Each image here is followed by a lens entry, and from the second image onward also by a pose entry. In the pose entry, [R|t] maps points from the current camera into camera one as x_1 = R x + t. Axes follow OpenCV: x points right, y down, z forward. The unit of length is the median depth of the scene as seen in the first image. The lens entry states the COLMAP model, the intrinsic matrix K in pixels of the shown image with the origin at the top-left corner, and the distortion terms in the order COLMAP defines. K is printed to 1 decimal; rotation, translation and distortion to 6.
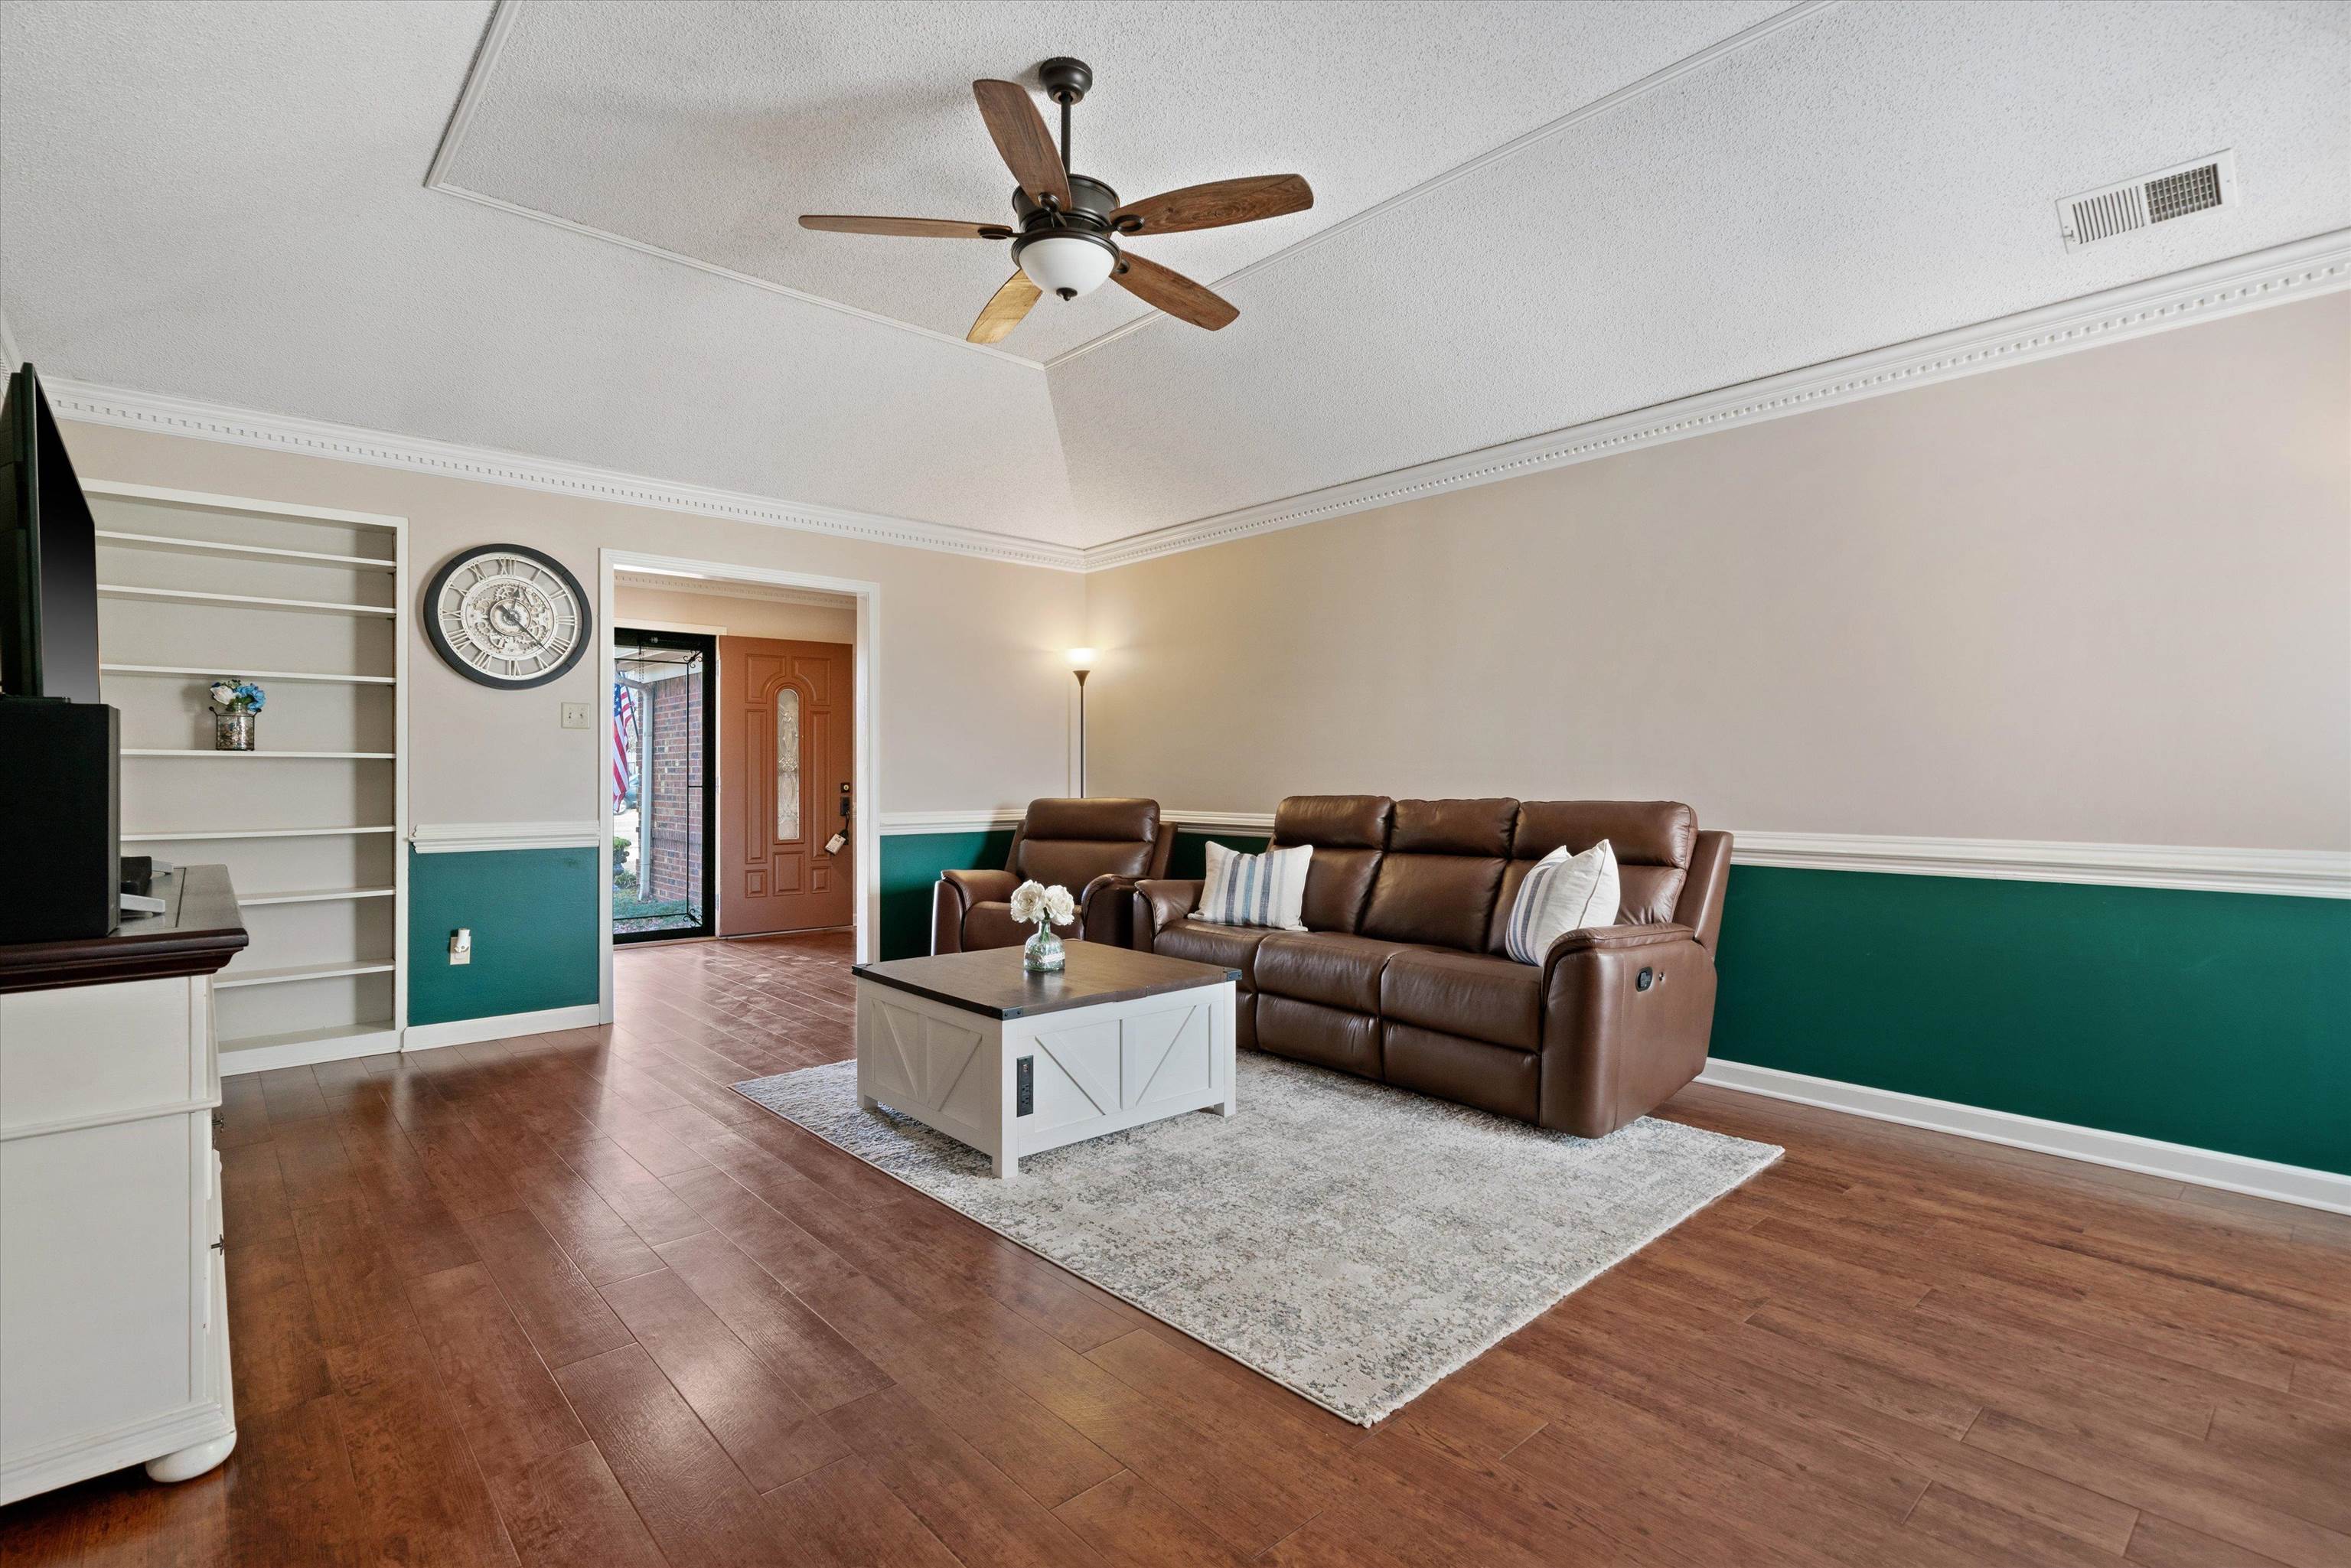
lens RADIAL K [[1089.6, 0, 1182.4], [0, 1089.6, 781.2], [0, 0, 1]] dist [0.008569, 0.000198]
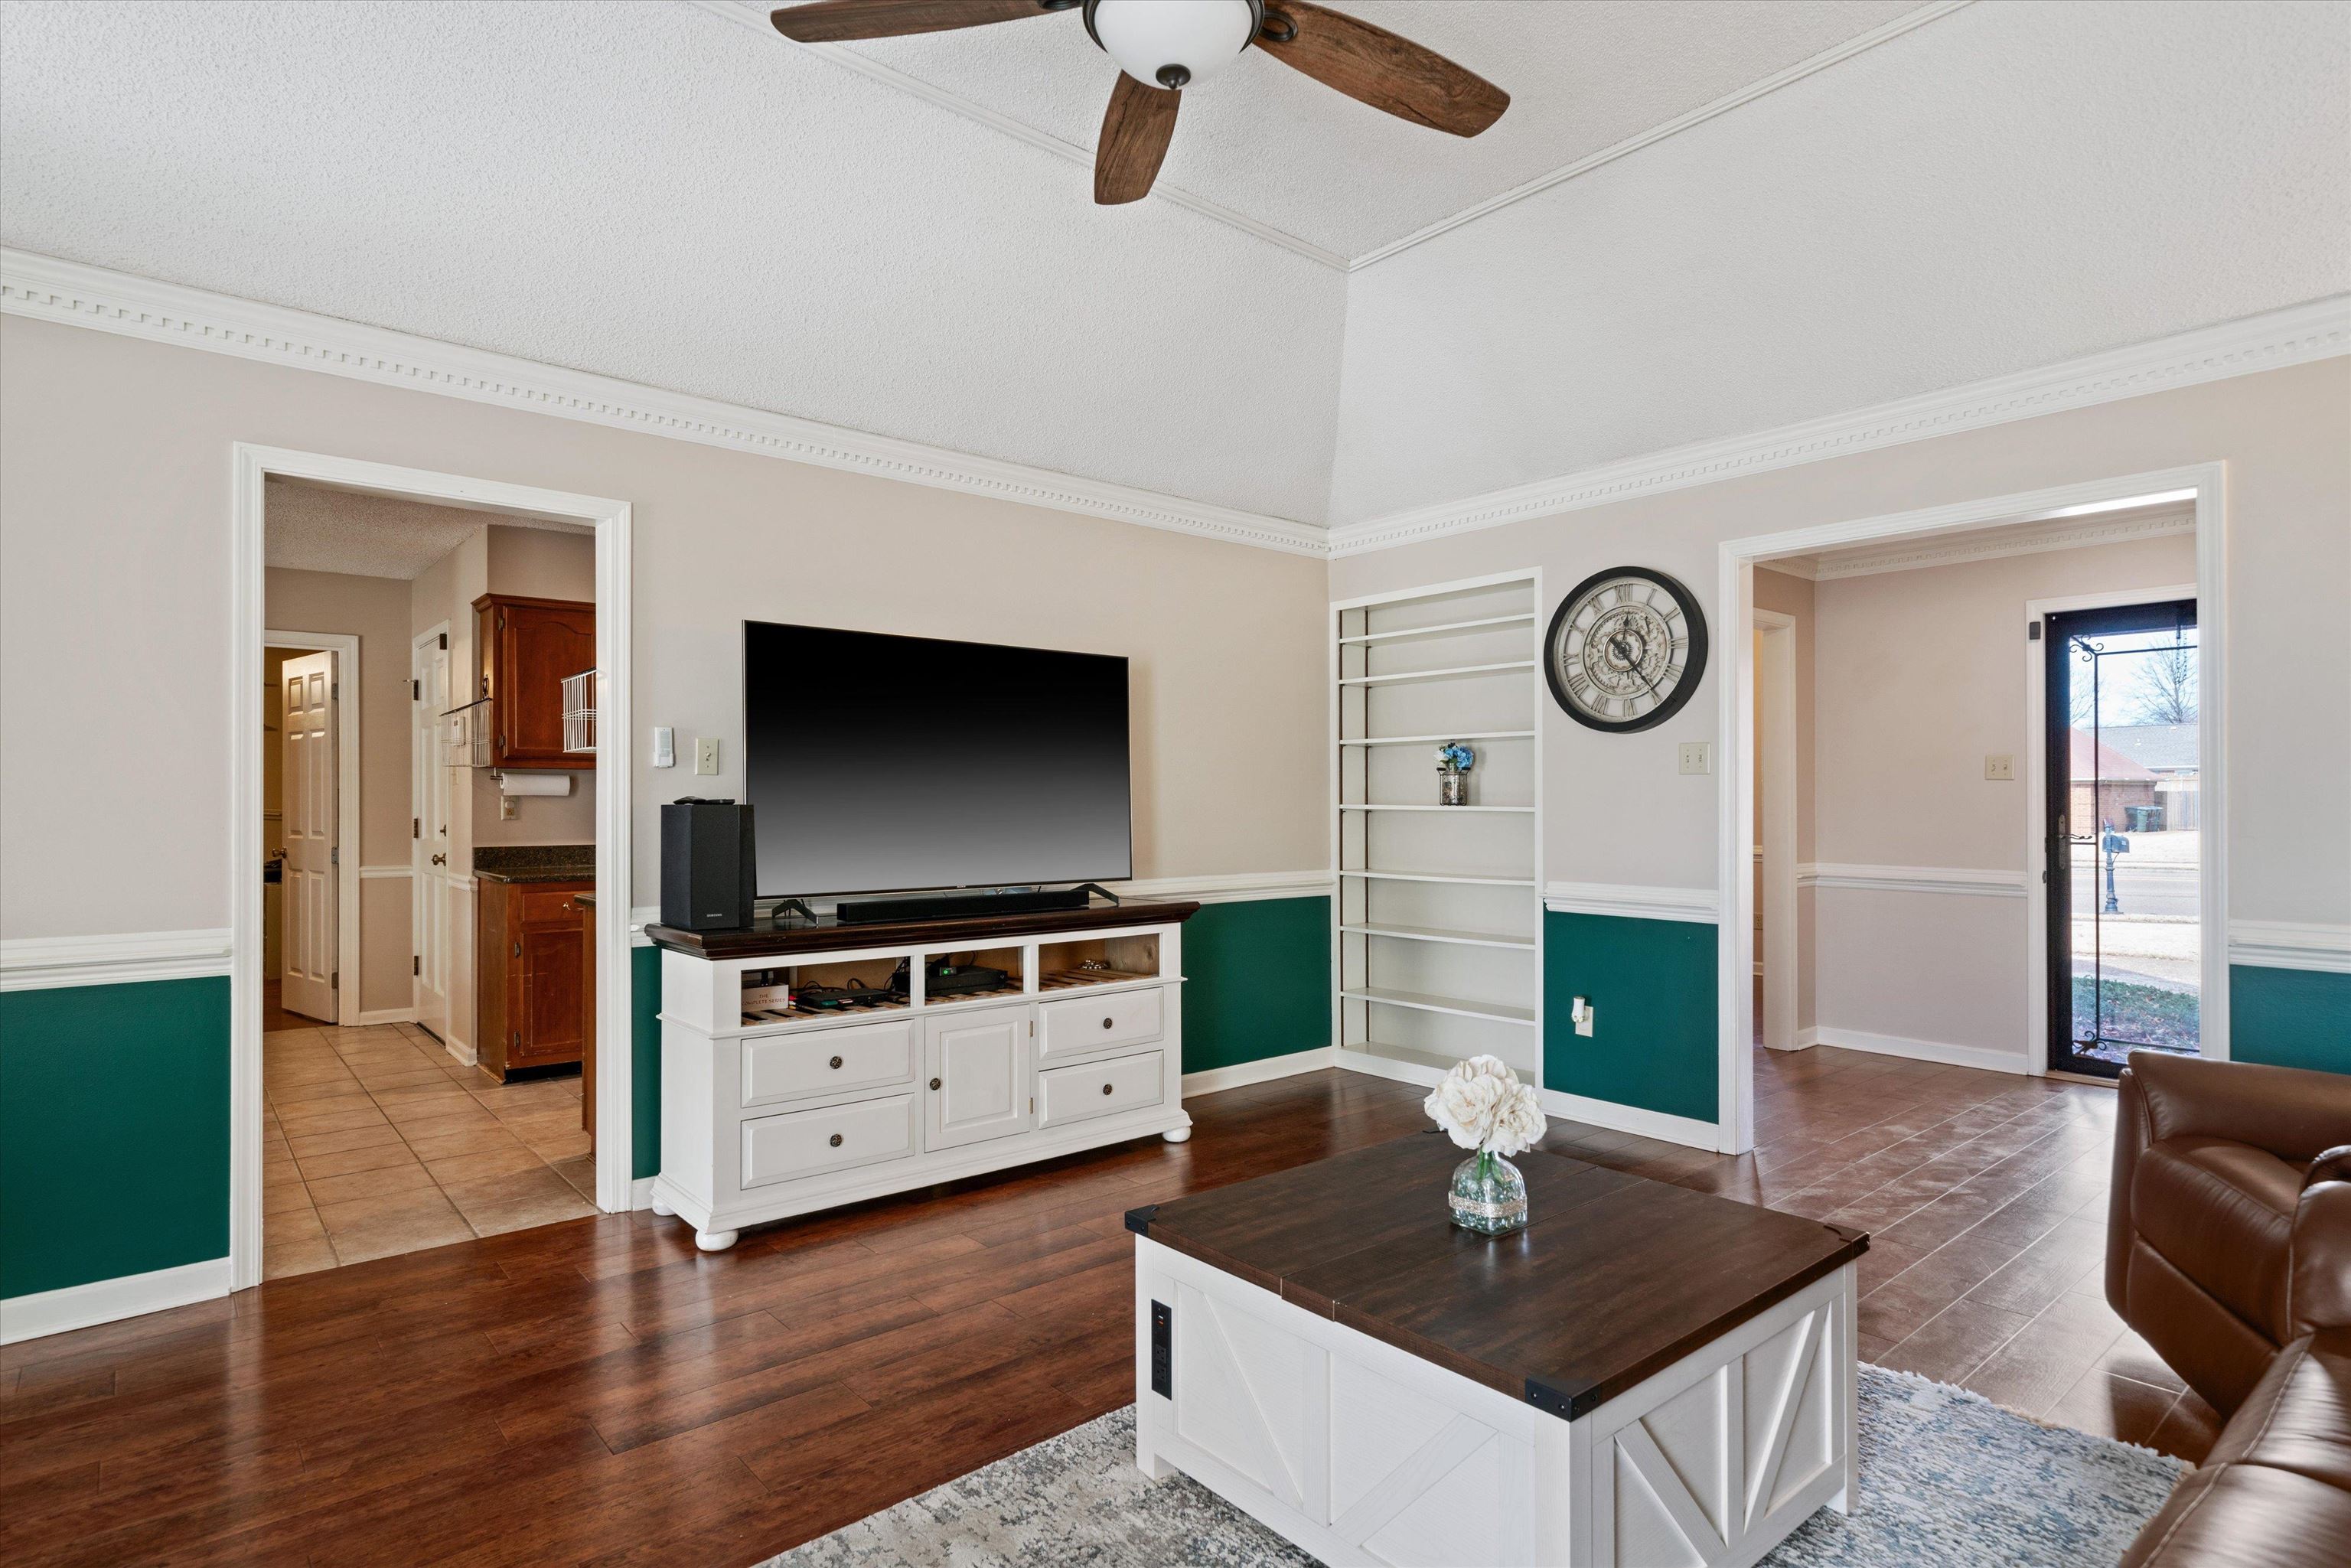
lens RADIAL K [[1234.0, 0, 1175.5], [0, 1234.0, 784.0], [0, 0, 1]] dist [0.002252, 0.000154]
pose [[-0.030940, -0.012513, -0.999443, 0.398623], [-0.004117, 0.999915, -0.012391, -0.030342], [0.999513, 0.003731, -0.030989, 0.697706]]
